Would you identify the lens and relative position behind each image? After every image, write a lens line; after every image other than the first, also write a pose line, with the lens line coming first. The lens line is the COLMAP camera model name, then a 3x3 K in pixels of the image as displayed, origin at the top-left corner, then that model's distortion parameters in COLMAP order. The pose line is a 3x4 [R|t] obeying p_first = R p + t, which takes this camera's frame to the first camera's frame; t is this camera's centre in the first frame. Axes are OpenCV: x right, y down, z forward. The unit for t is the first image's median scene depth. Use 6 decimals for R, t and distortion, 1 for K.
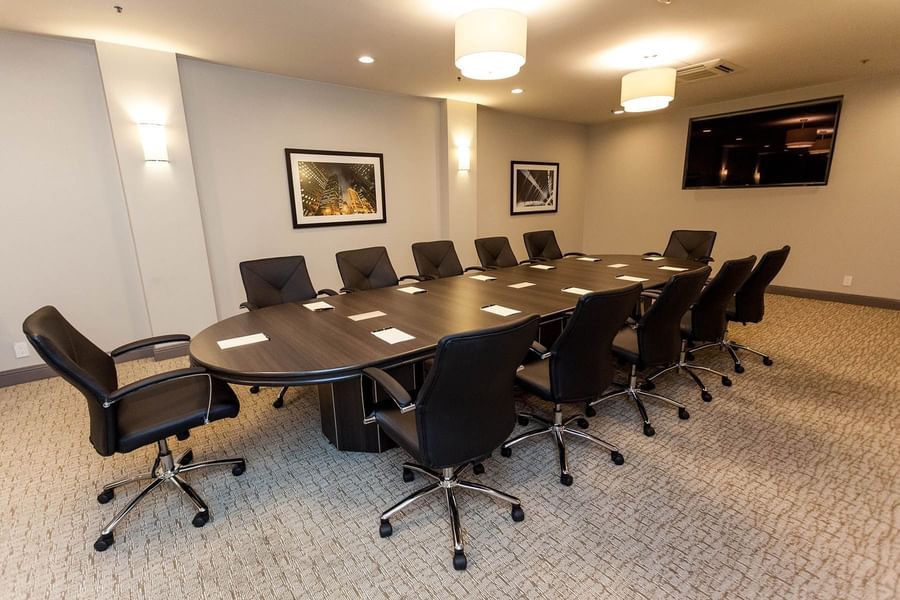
lens RADIAL K [[422.9, 0, 450.4], [0, 422.9, 299.9], [0, 0, 1]] dist [0.014541, 0.000683]
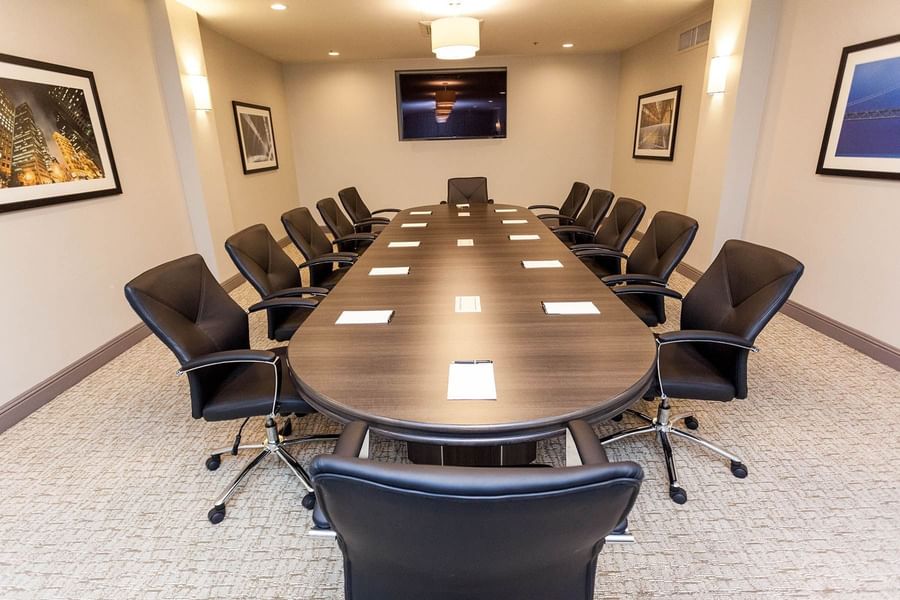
lens RADIAL K [[462.7, 0, 450.3], [0, 462.7, 299.9], [0, 0, 1]] dist [-0.002029, 0.000469]
pose [[0.627735, -0.249350, 0.737409, -0.394529], [0.200735, 0.967121, 0.156146, -0.048791], [-0.752099, 0.050005, 0.657150, 0.246253]]
